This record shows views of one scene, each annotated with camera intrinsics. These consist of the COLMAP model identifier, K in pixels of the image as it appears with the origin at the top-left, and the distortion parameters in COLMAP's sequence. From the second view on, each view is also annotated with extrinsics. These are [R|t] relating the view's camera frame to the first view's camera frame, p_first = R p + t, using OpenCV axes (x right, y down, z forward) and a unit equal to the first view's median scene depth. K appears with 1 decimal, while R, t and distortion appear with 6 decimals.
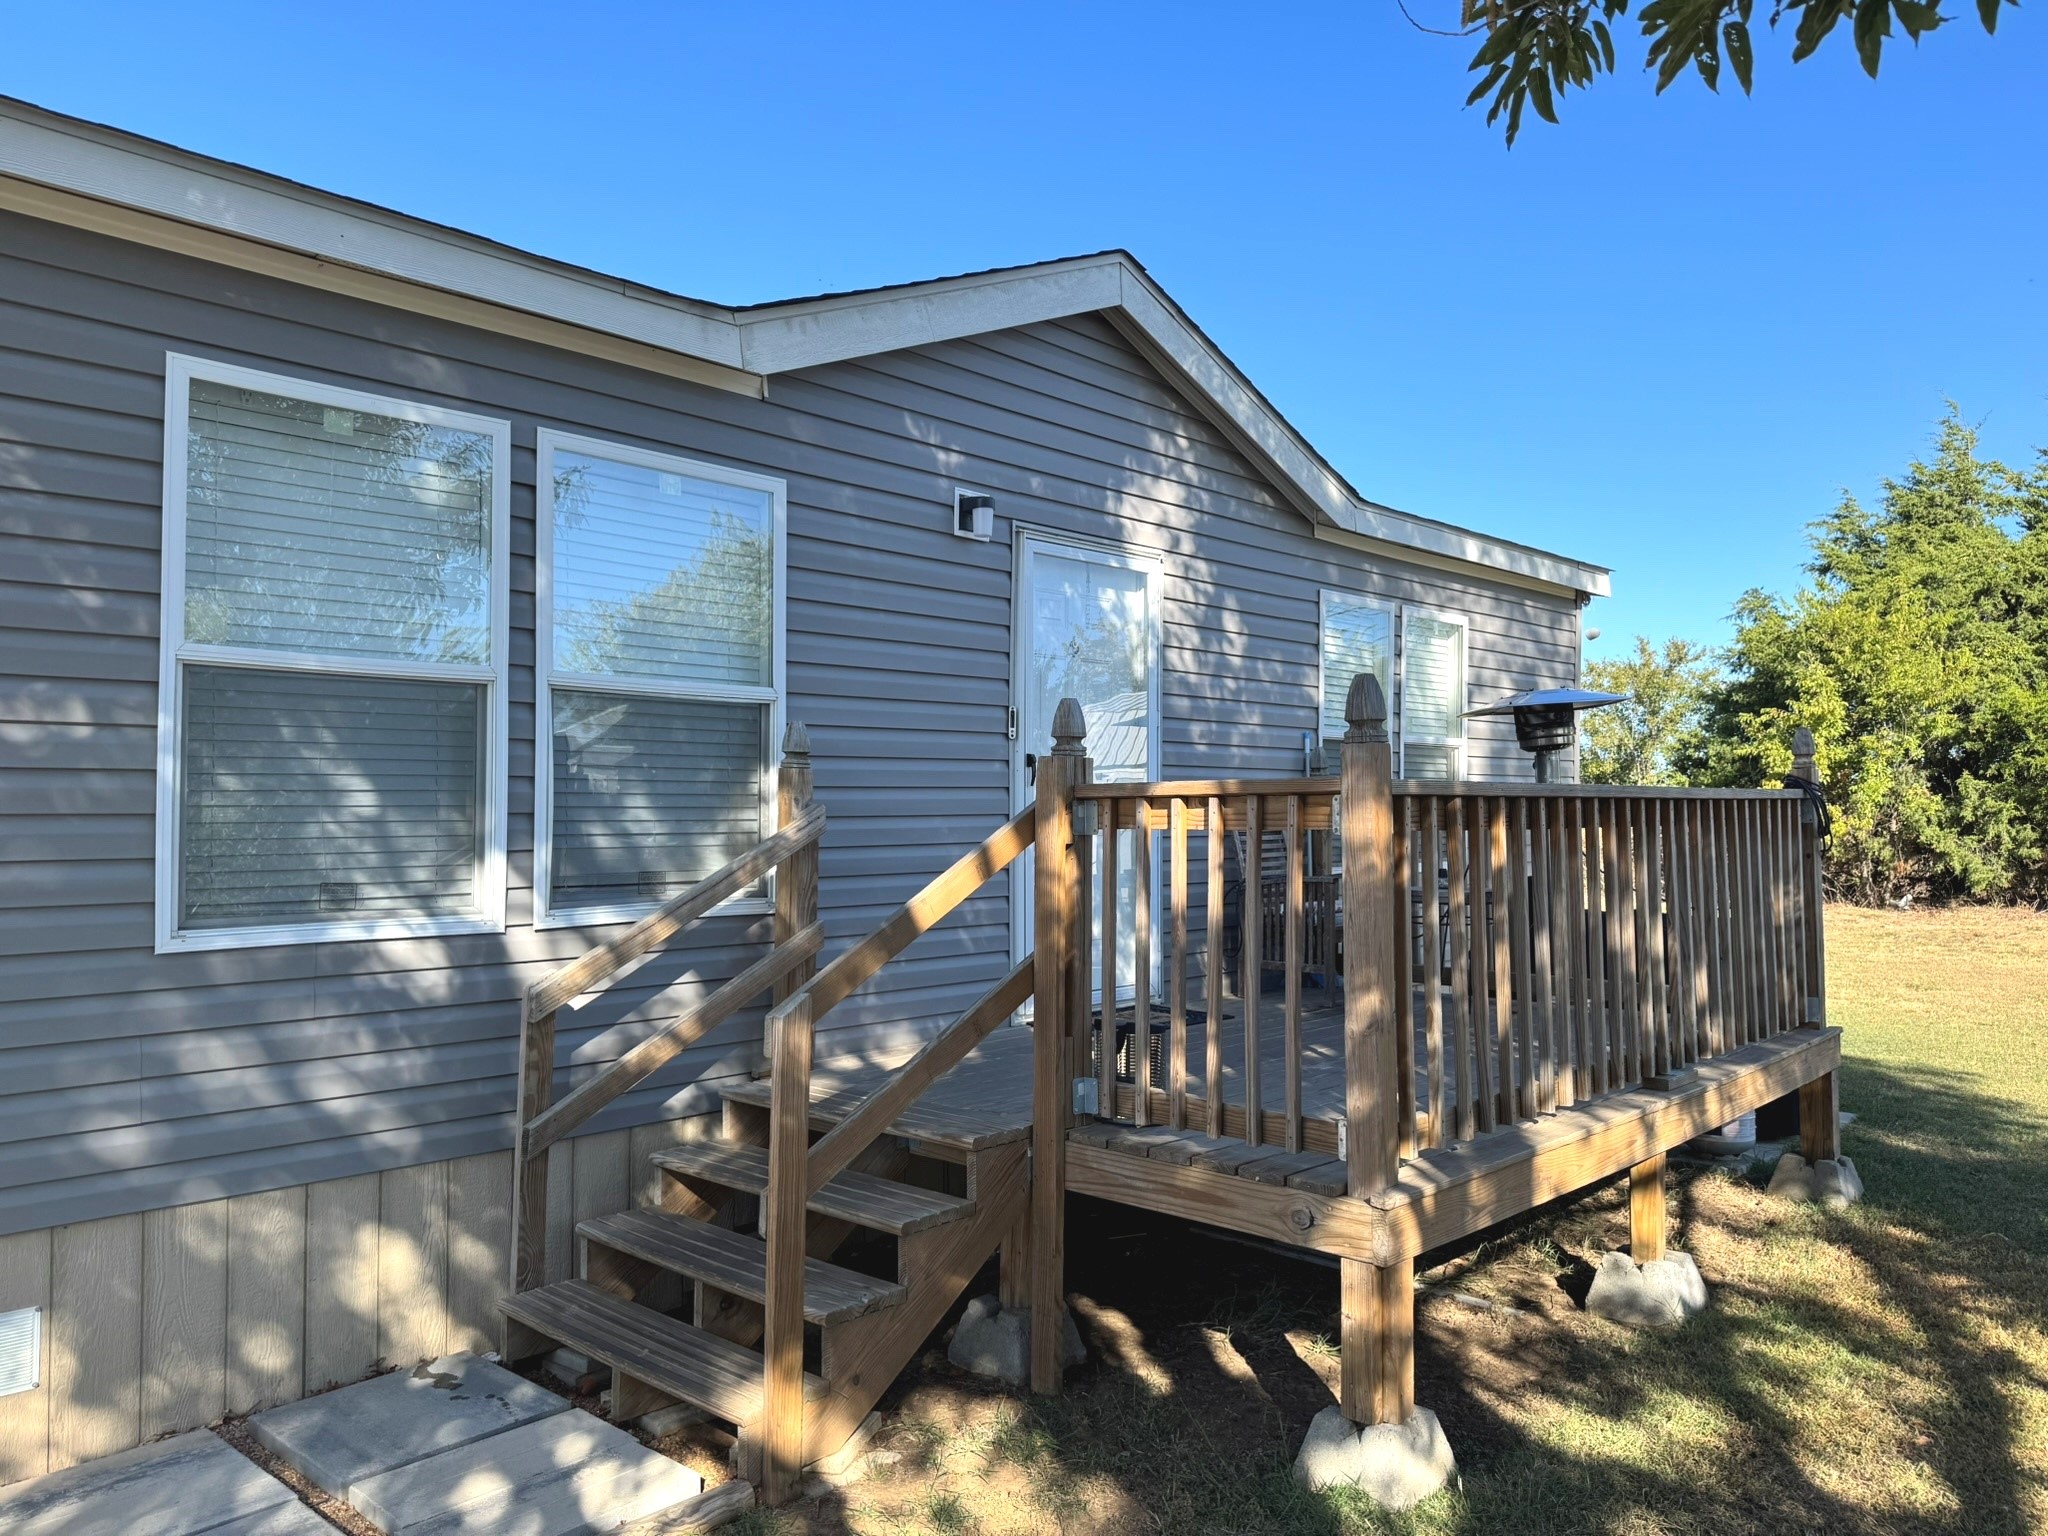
lens RADIAL K [[1381.5, 0, 1057.7], [0, 1381.5, 803.9], [0, 0, 1]] dist [0.028205, -0.009396]
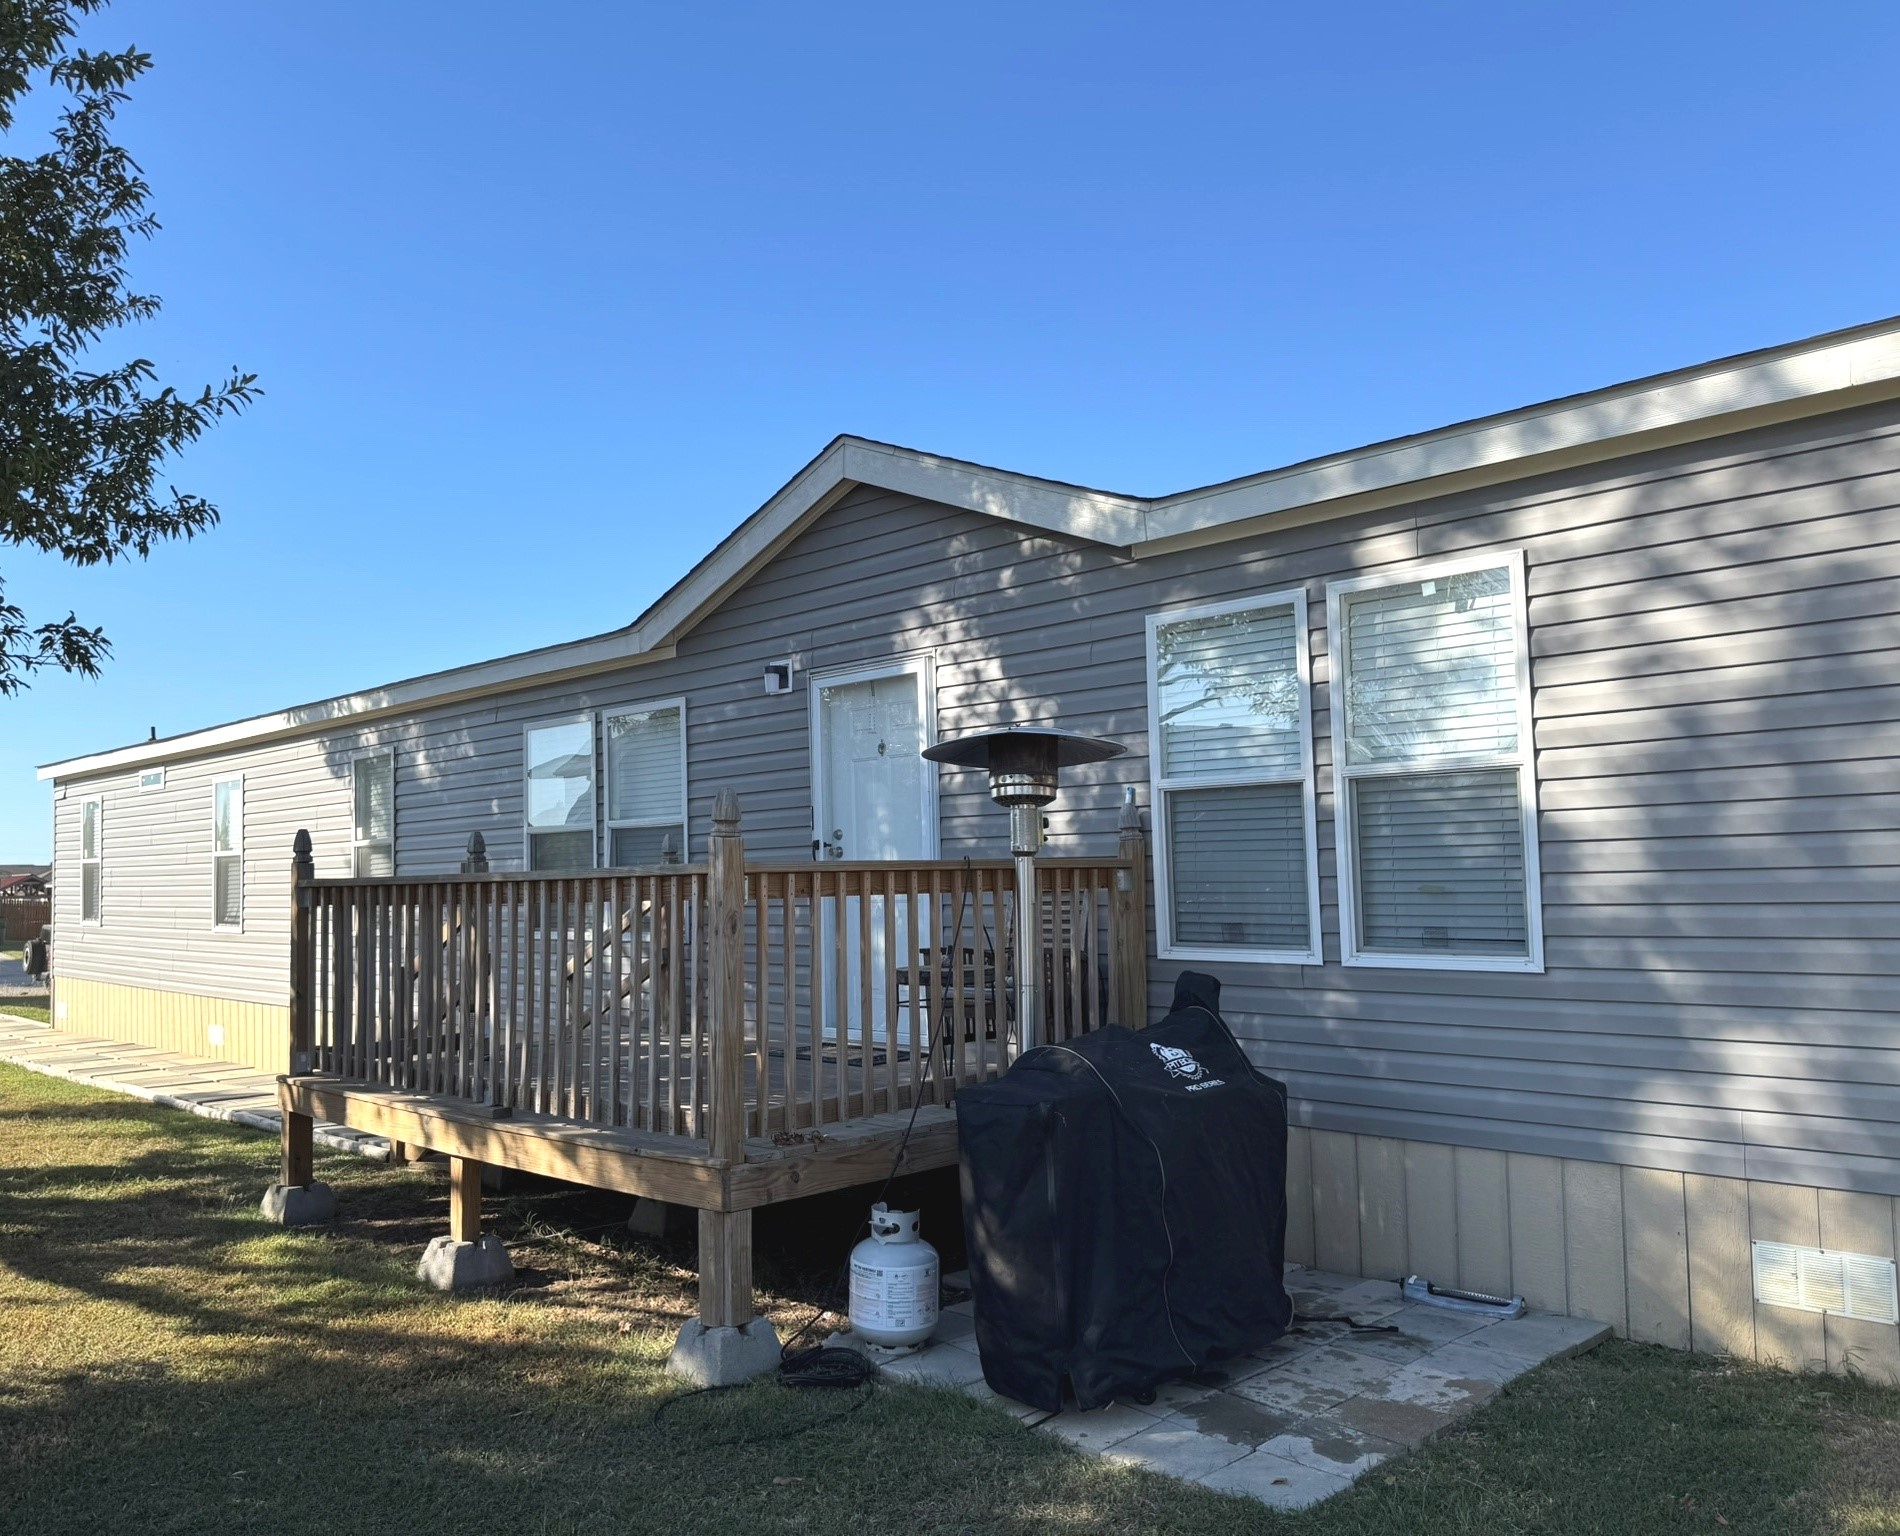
lens RADIAL K [[1464.2, 0, 946.5], [0, 1464.2, 754.5], [0, 0, 1]] dist [0.058091, -0.000326]
pose [[-0.029576, -0.071184, -0.997025, 1.288229], [0.030085, 0.996946, -0.072071, -0.011018], [0.999110, -0.032127, -0.027344, 1.071383]]
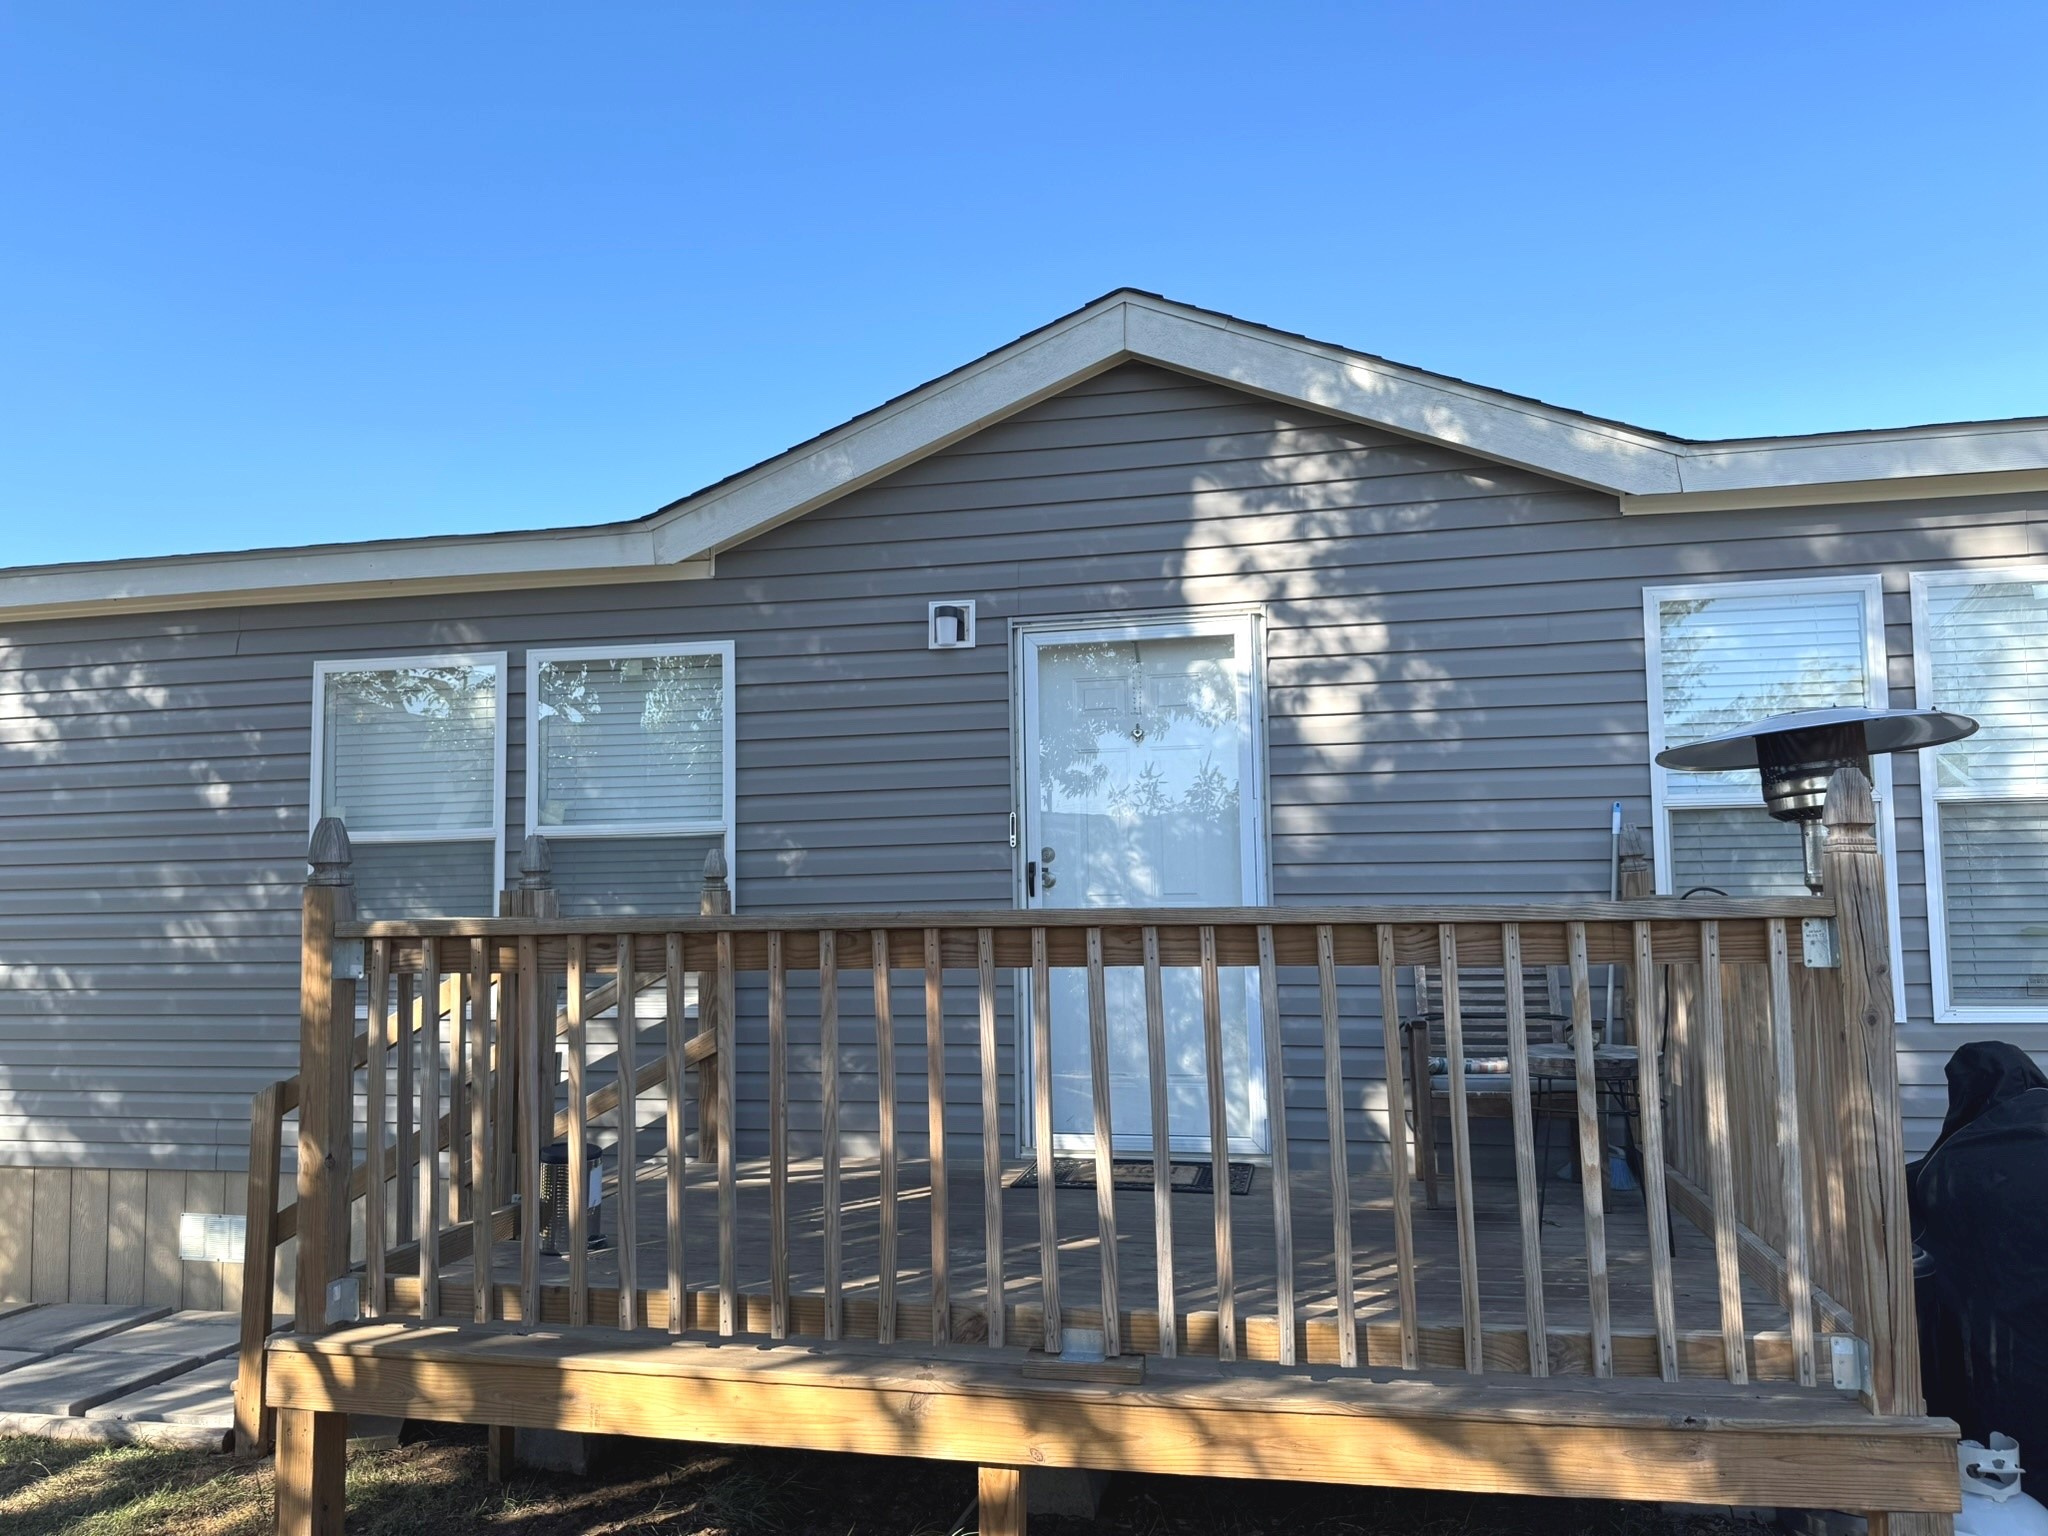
lens RADIAL K [[1381.5, 0, 1024.4], [0, 1381.5, 786.8], [0, 0, 1]] dist [0.028205, -0.009396]
pose [[0.538789, -0.077164, -0.838900, 0.692994], [0.017228, 0.996597, -0.080605, -0.011113], [0.842265, 0.028977, 0.538285, 0.452828]]
